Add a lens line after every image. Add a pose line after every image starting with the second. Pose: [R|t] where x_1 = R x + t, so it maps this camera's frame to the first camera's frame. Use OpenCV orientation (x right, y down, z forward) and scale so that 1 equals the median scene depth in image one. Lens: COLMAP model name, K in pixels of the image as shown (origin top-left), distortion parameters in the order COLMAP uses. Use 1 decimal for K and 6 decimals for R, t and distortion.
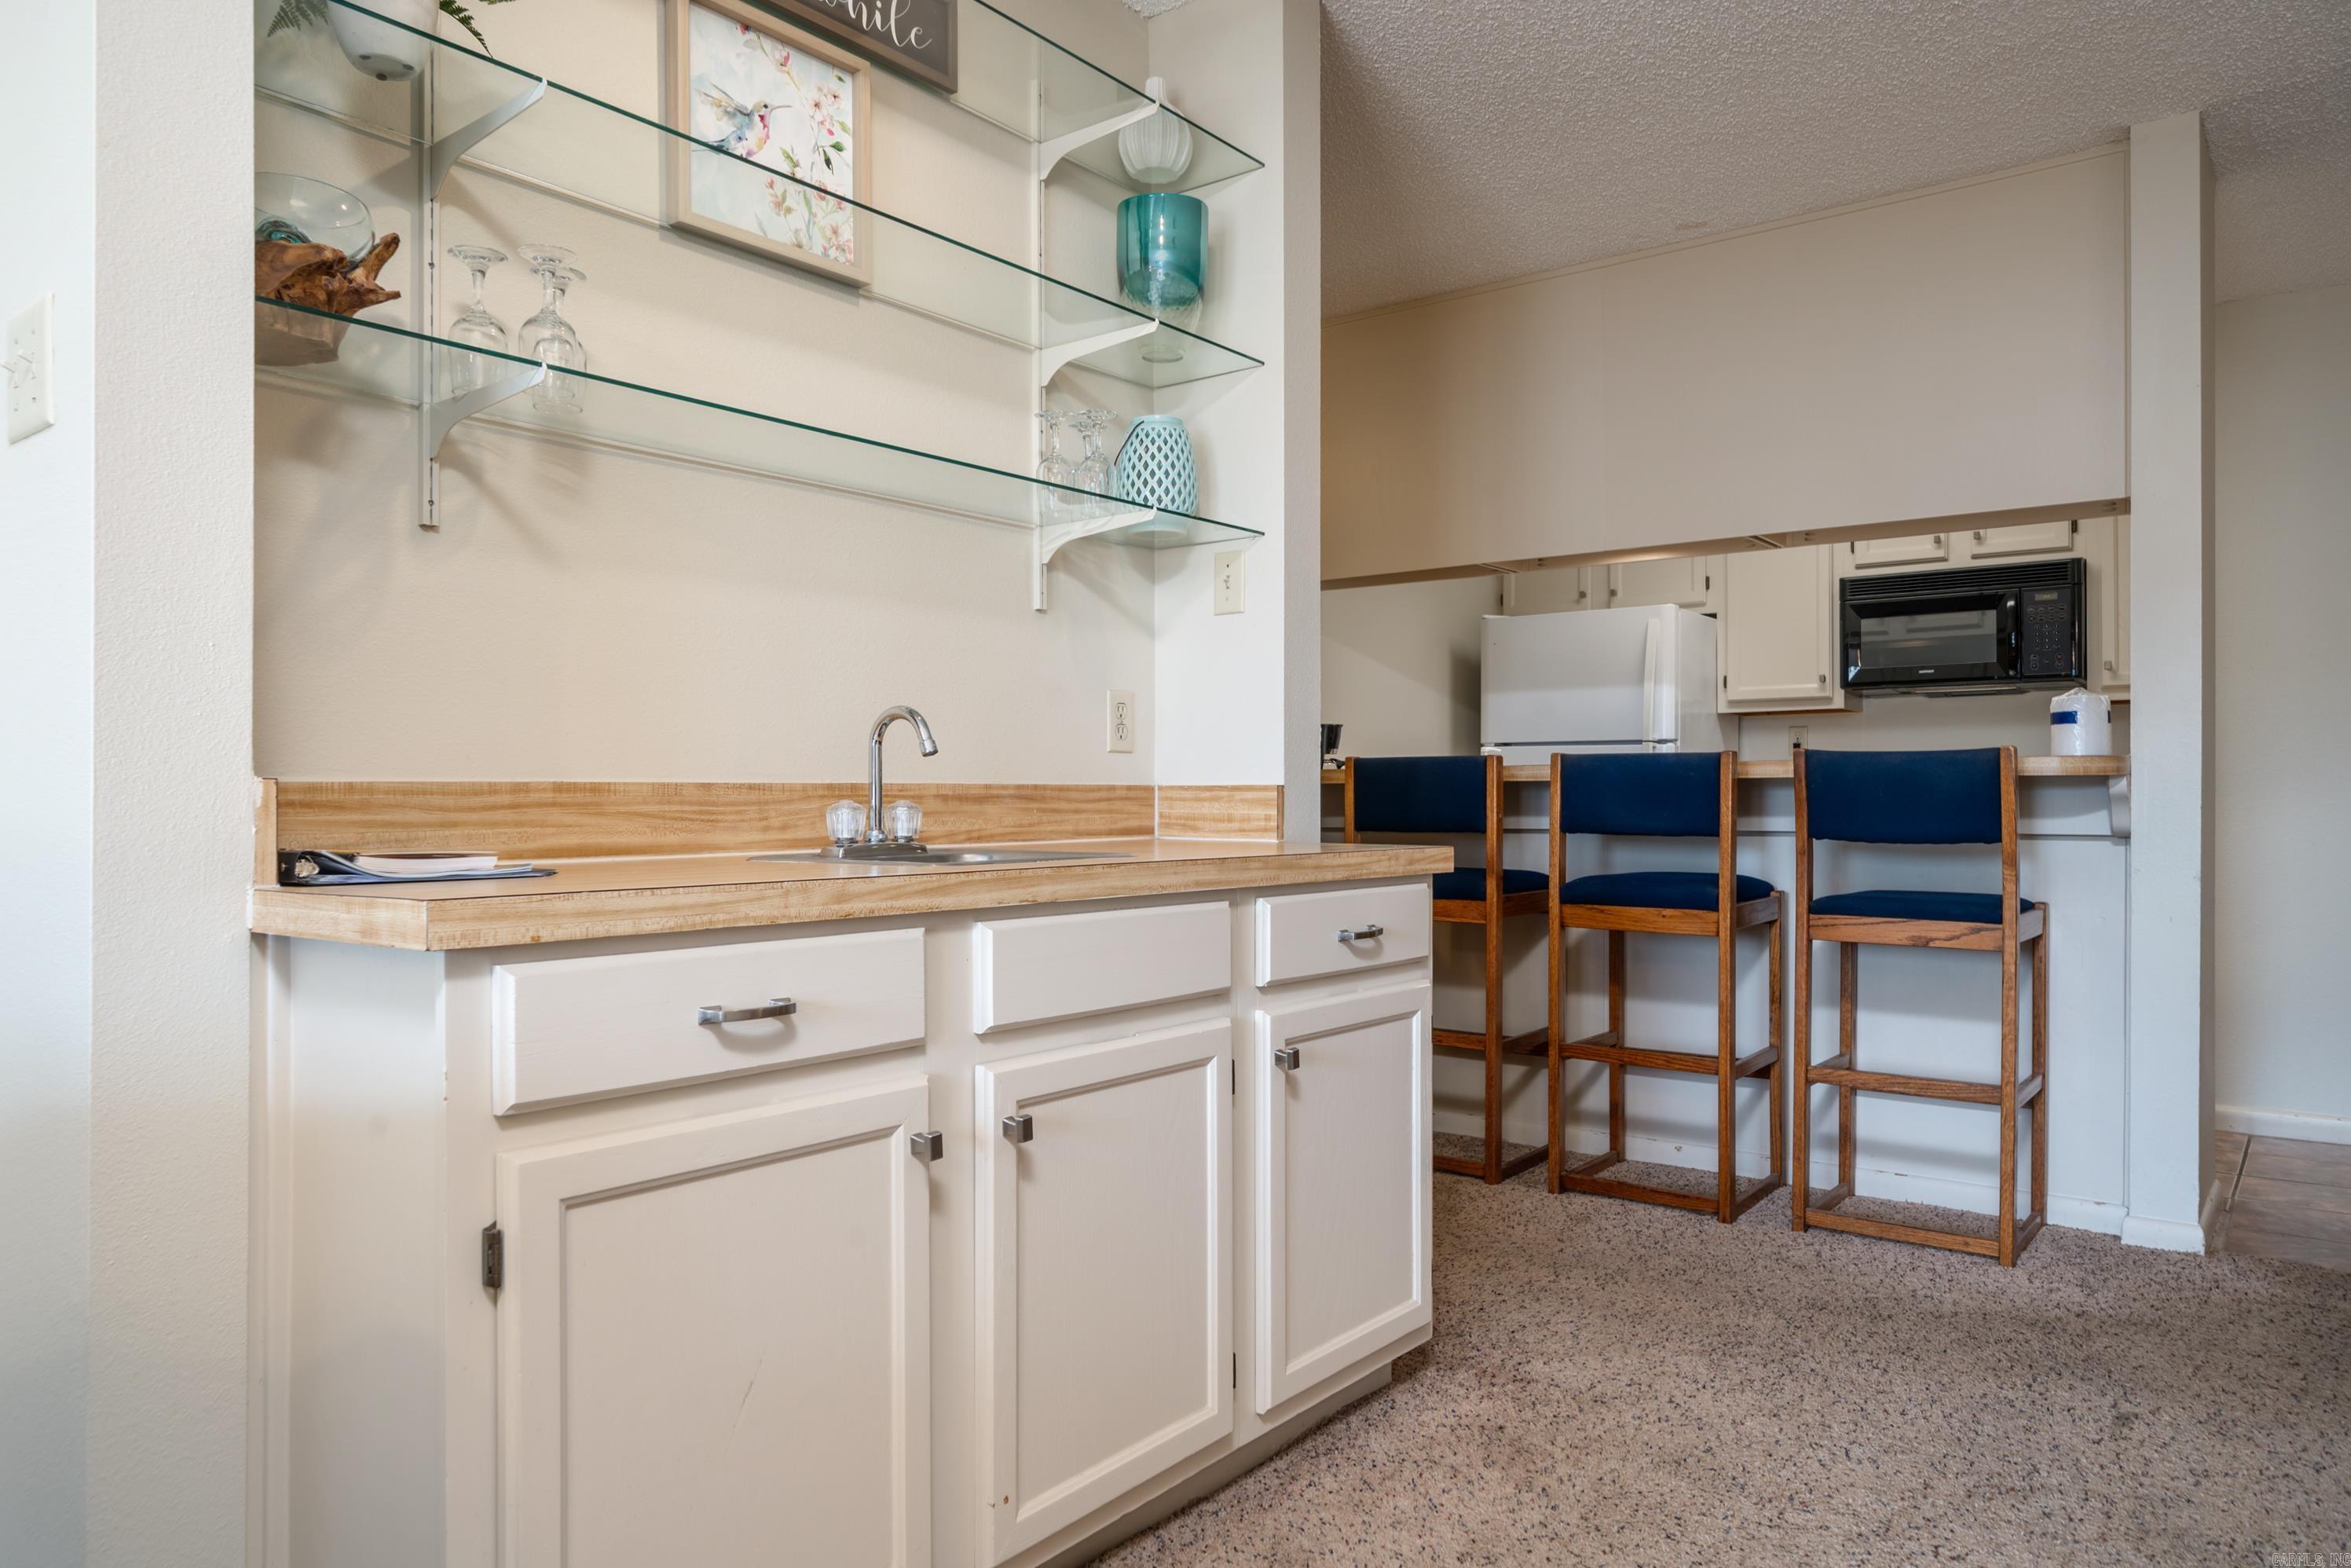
lens RADIAL K [[1532.0, 0, 1180.9], [0, 1532.0, 801.2], [0, 0, 1]] dist [0.002467, 0.003573]
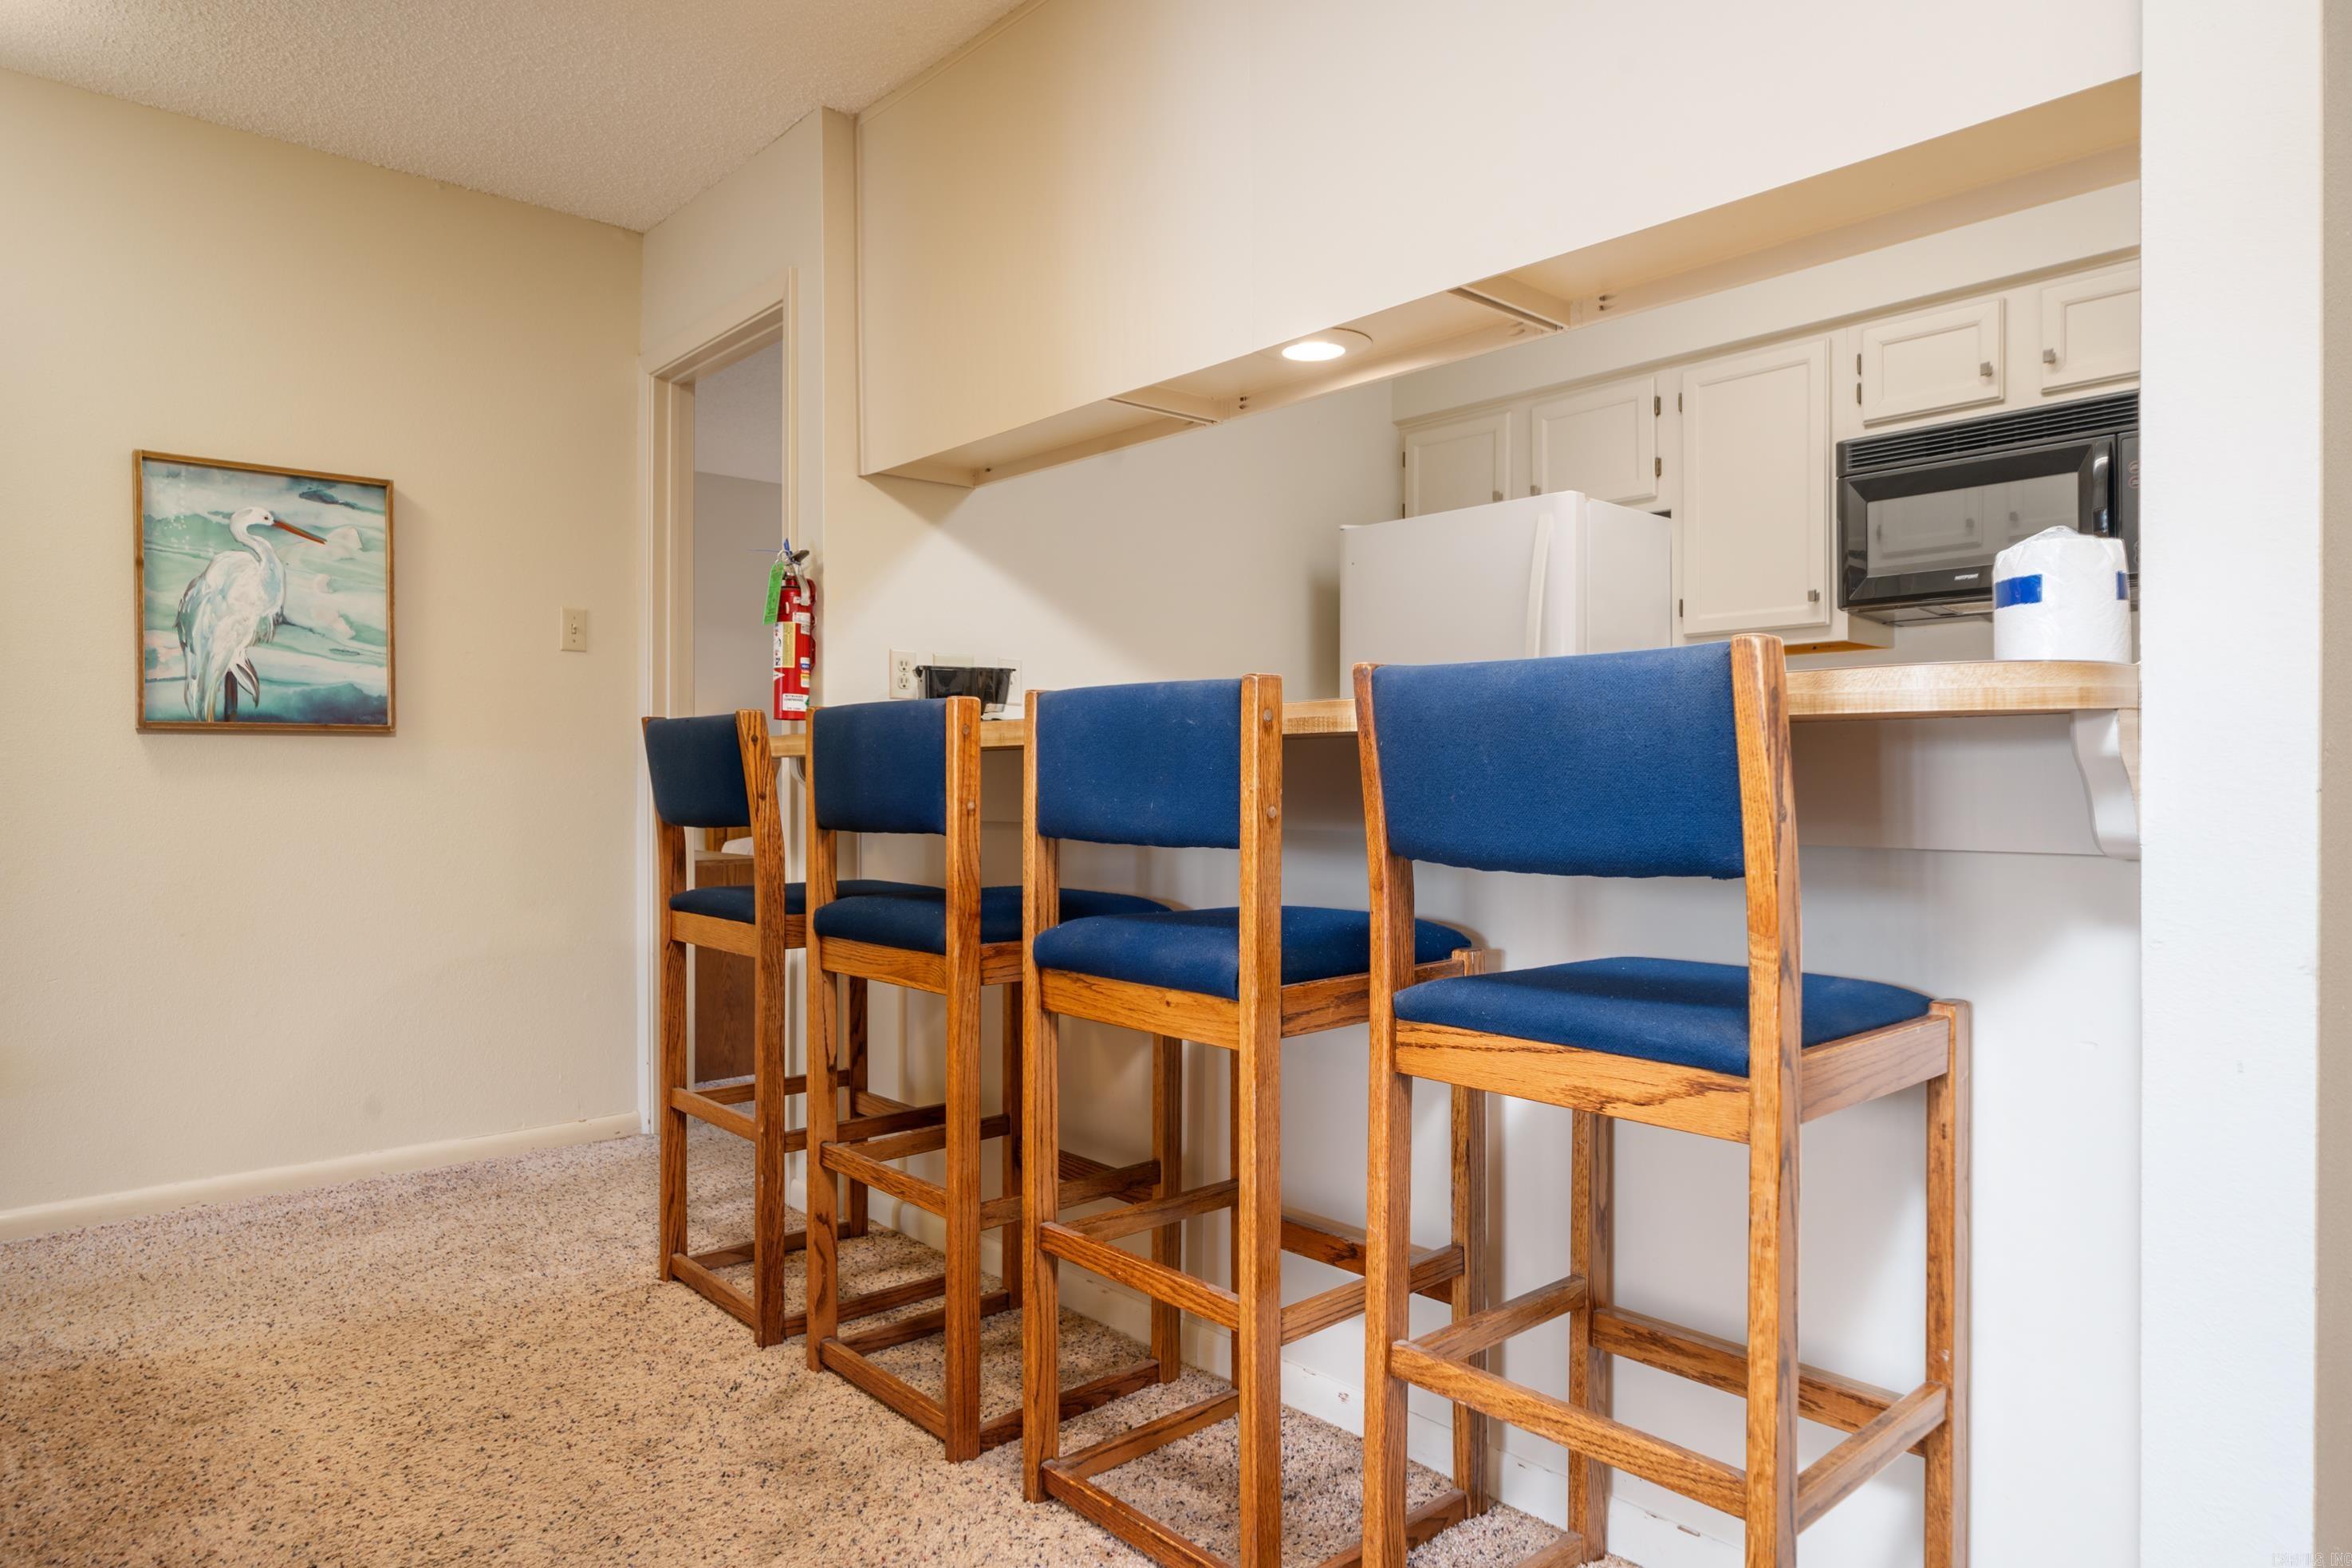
lens RADIAL K [[1422.2, 0, 1174.6], [0, 1422.2, 785.1], [0, 0, 1]] dist [0.001213, 0.002398]
pose [[0.983751, 0.000004, -0.179540, 0.445766], [0.000235, 0.999999, 0.001309, 0.002178], [0.179540, -0.001330, 0.983750, 0.593568]]
